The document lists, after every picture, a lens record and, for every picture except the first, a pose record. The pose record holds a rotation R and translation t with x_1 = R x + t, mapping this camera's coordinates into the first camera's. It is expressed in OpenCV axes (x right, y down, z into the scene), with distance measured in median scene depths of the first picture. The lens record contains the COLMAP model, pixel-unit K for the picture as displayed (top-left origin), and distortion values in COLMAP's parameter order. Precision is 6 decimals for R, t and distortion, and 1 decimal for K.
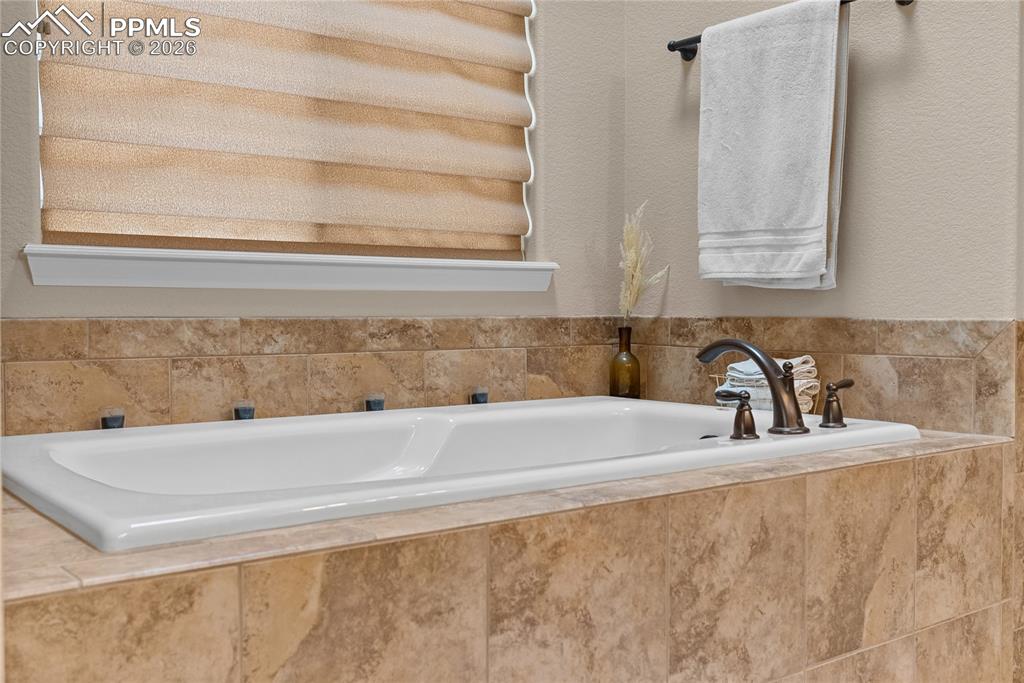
lens RADIAL K [[1018.6, 0, 501.9], [0, 1018.6, 342.6], [0, 0, 1]] dist [0.006149, 0.000000]
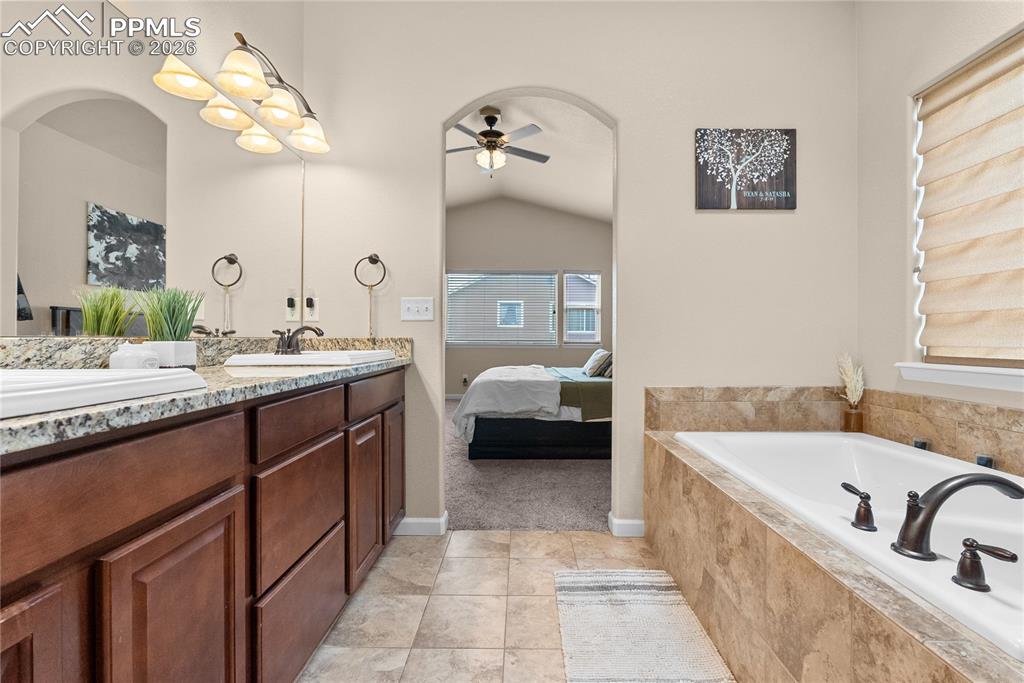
lens RADIAL K [[454.3, 0, 515.2], [0, 454.3, 339.6], [0, 0, 1]] dist [-0.005477, 0.000526]
pose [[-0.617830, 0.003845, -0.786302, 0.819464], [-0.024153, 0.999423, 0.023865, -0.132258], [0.785940, 0.033736, -0.617381, 0.811580]]
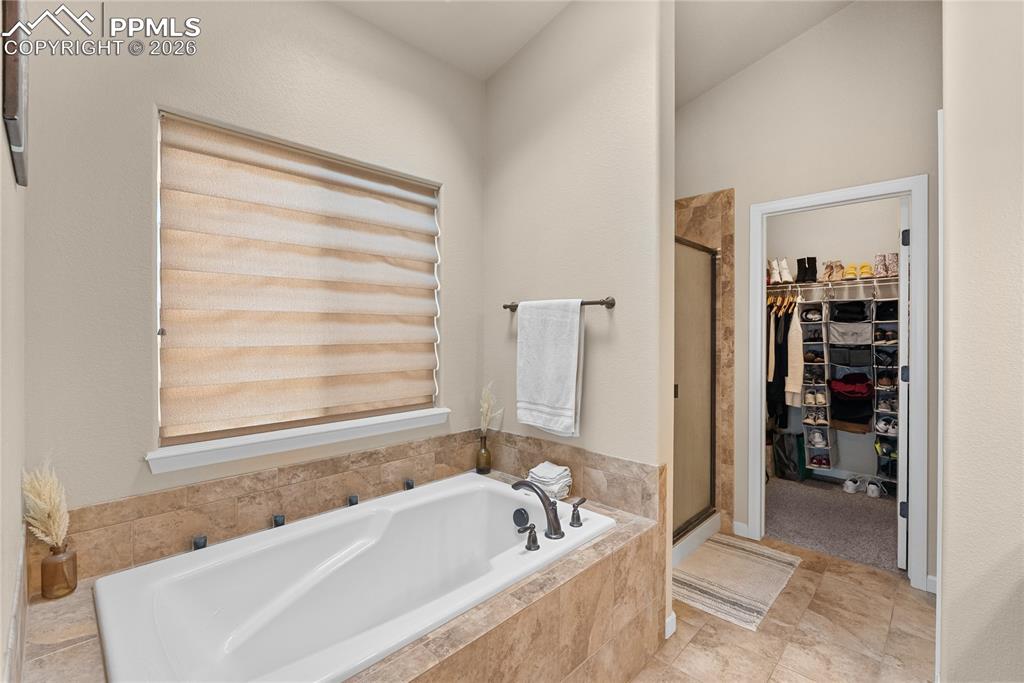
lens RADIAL K [[454.3, 0, 511.0], [0, 454.3, 334.9], [0, 0, 1]] dist [-0.005477, 0.000526]
pose [[0.989527, 0.003696, 0.144298, 0.051790], [-0.000427, 0.999743, -0.022675, -0.250500], [-0.144345, 0.022375, 0.989274, 0.084334]]
